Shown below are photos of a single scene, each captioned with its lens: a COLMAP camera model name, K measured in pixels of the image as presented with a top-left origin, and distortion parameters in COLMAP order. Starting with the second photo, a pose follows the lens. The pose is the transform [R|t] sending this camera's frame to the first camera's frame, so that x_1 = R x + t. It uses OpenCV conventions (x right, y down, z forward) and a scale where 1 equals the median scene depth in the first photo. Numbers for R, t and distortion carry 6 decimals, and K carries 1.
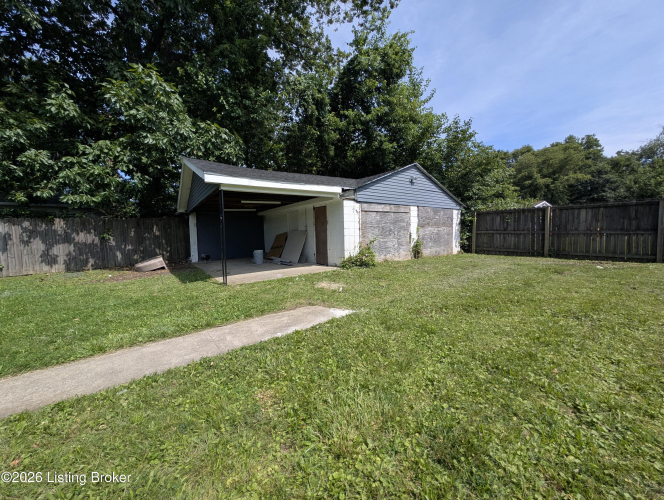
lens RADIAL K [[248.3, 0, 332.0], [0, 248.3, 250.0], [0, 0, 1]] dist [0.002711, -0.002471]
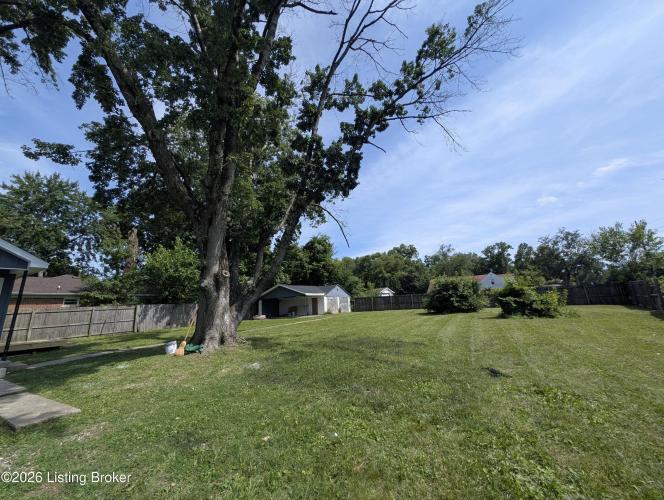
lens RADIAL K [[248.3, 0, 332.0], [0, 248.3, 250.0], [0, 0, 1]] dist [0.002711, -0.002471]
pose [[0.910019, 0.072331, 0.408207, -1.207906], [0.052491, 0.956633, -0.286527, 0.180513], [-0.411229, 0.282172, 0.866758, -2.130020]]
